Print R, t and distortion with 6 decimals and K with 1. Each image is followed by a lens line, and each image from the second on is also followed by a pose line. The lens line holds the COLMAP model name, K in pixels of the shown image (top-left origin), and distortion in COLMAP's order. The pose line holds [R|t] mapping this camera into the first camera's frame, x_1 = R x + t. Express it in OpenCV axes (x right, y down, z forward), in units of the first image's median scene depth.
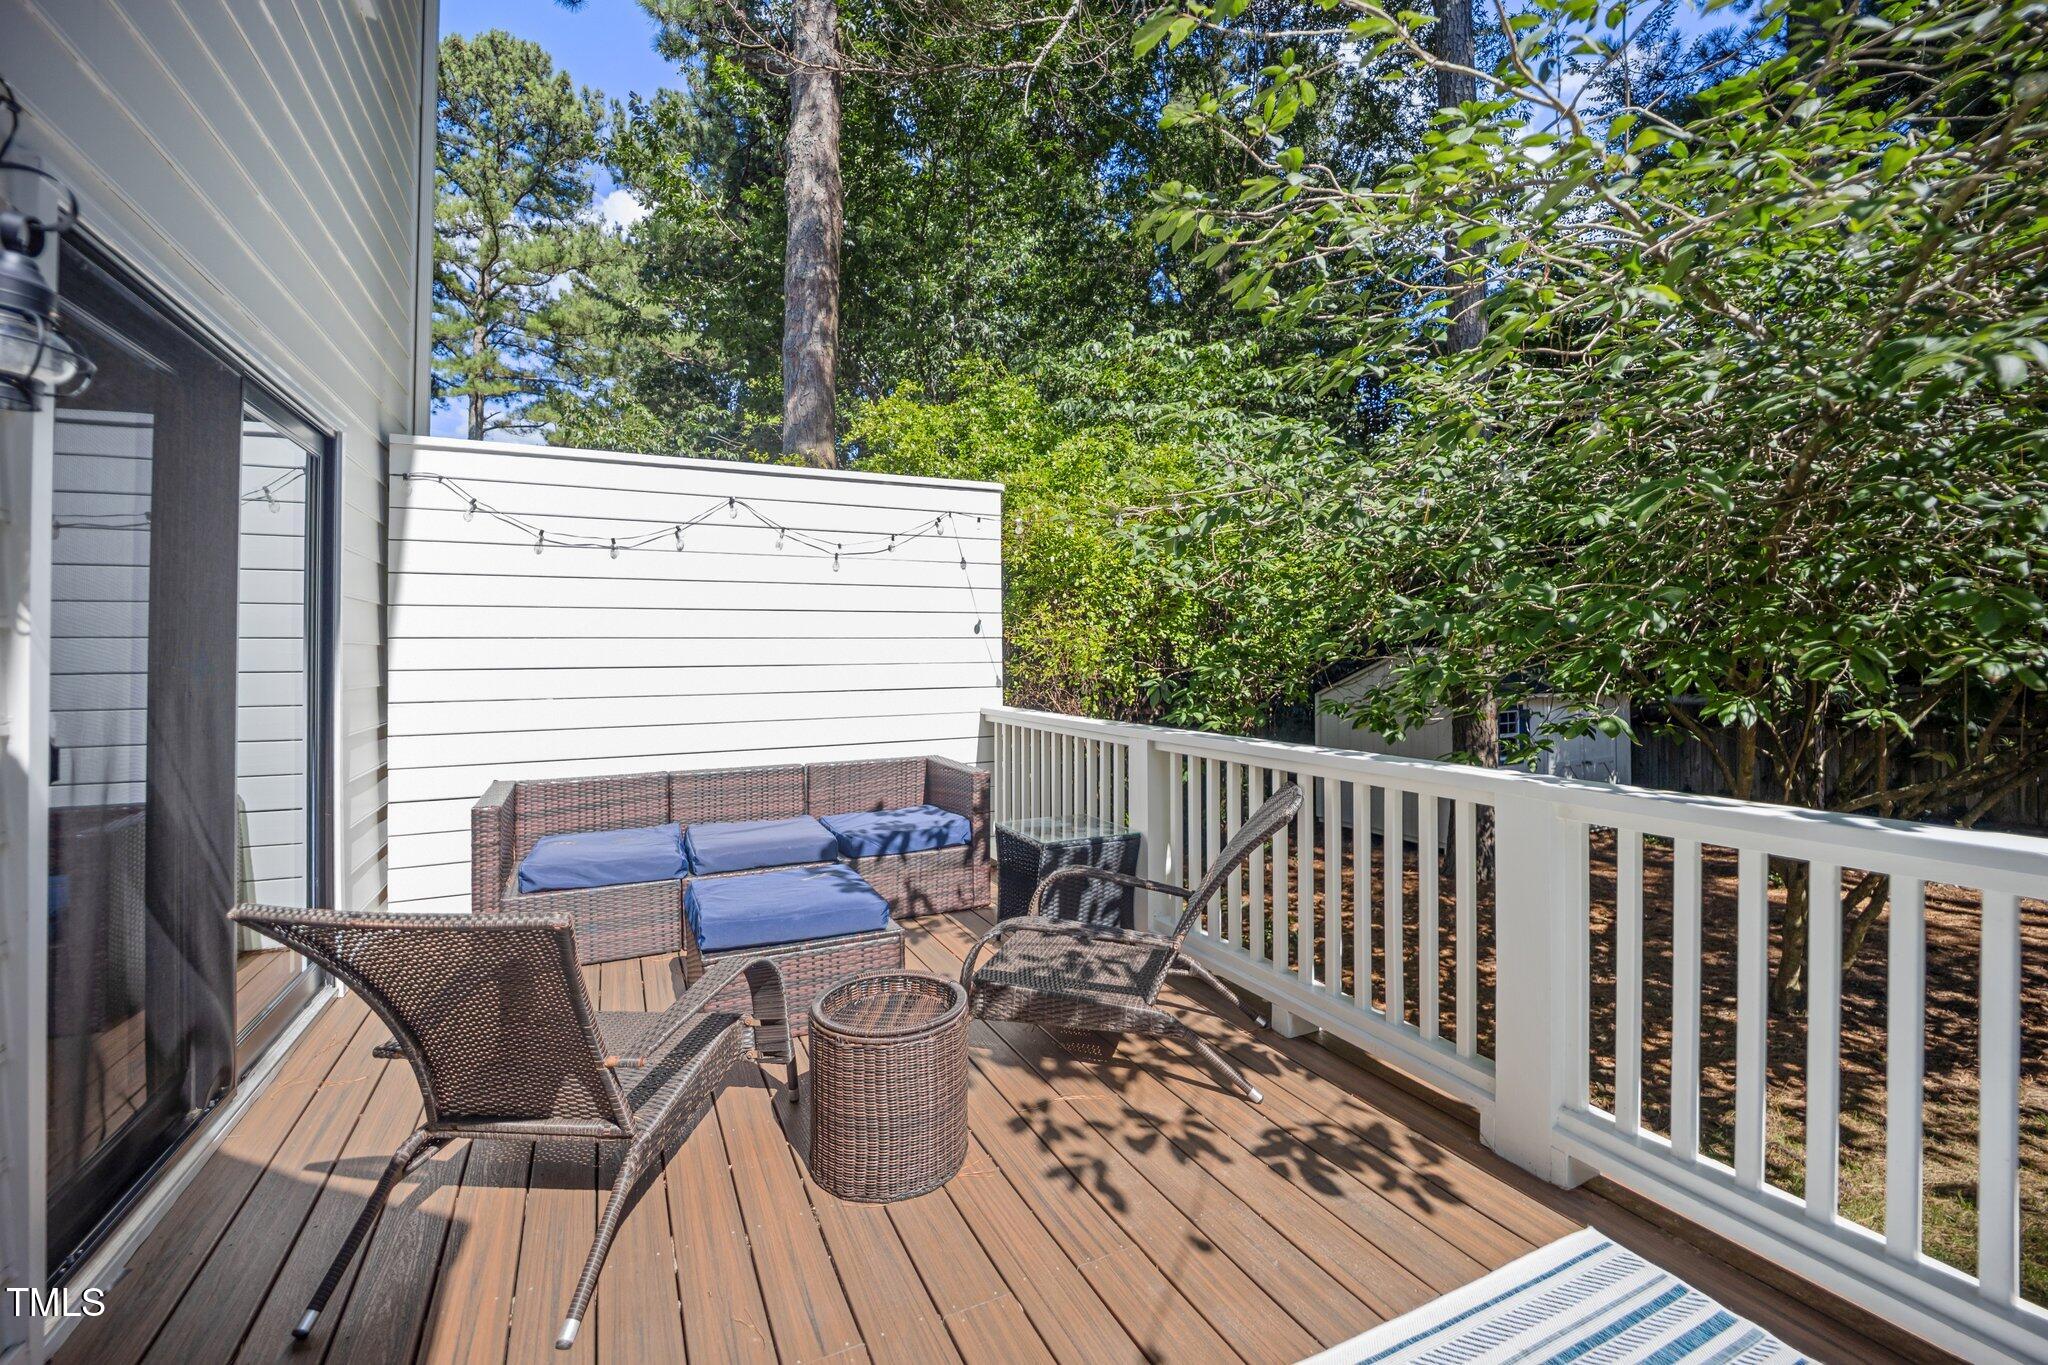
lens RADIAL K [[853.9, 0, 1022.4], [0, 853.9, 656.4], [0, 0, 1]] dist [-0.017148, 0.000074]
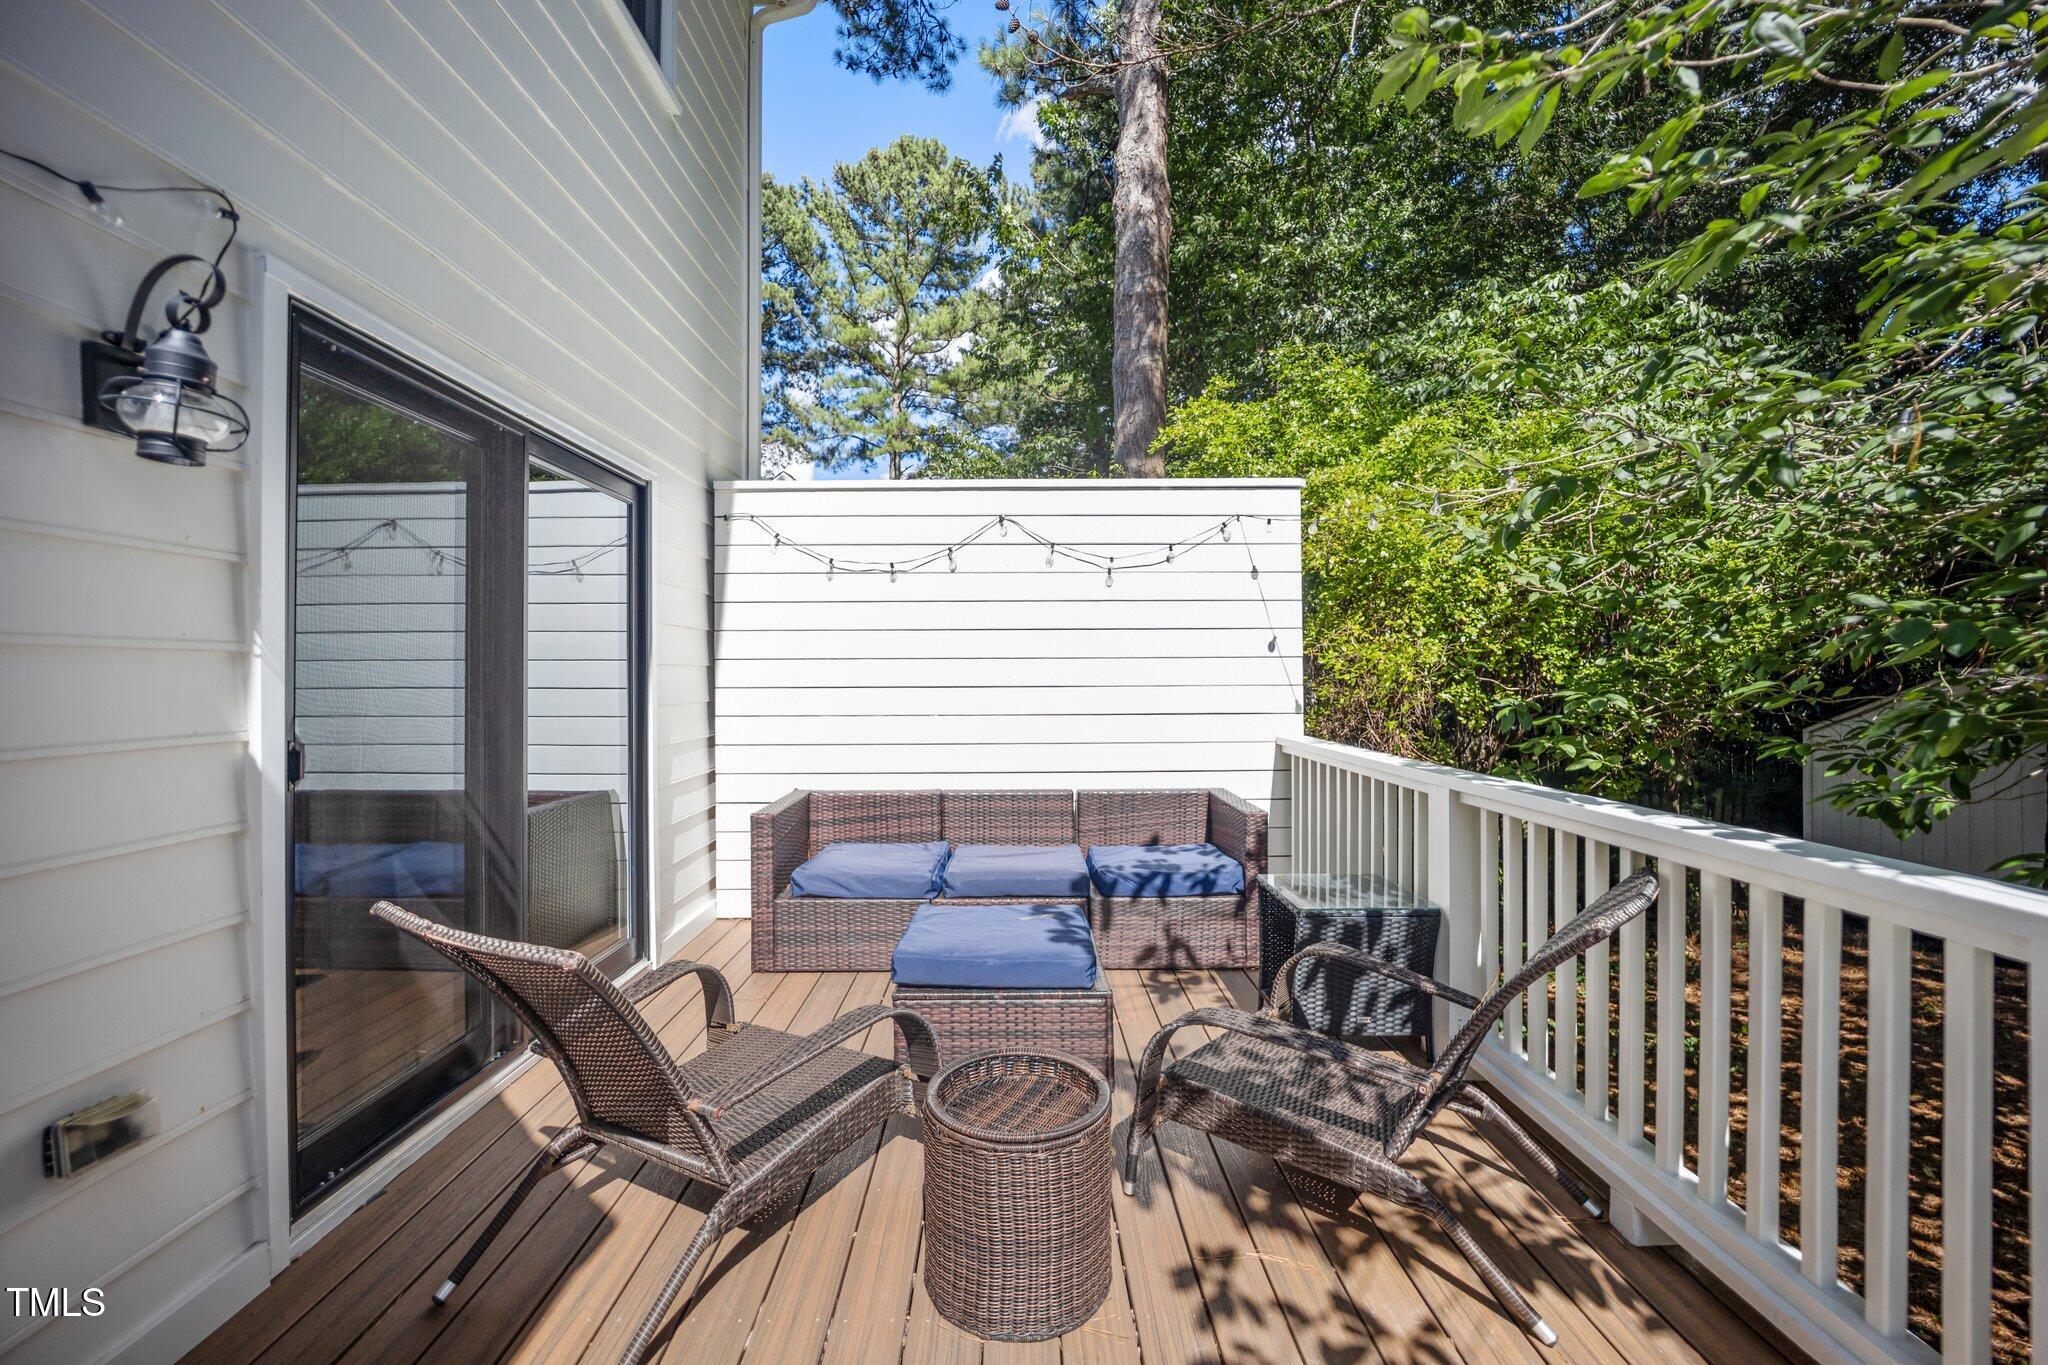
lens RADIAL K [[839.1, 0, 1024.0], [0, 839.1, 682.5], [0, 0, 1]] dist [-0.017933, -0.000091]
pose [[0.903022, 0.007992, -0.429519, 0.099139], [-0.005077, 0.999956, 0.007932, -0.001375], [0.429564, -0.004982, 0.903023, 0.131792]]
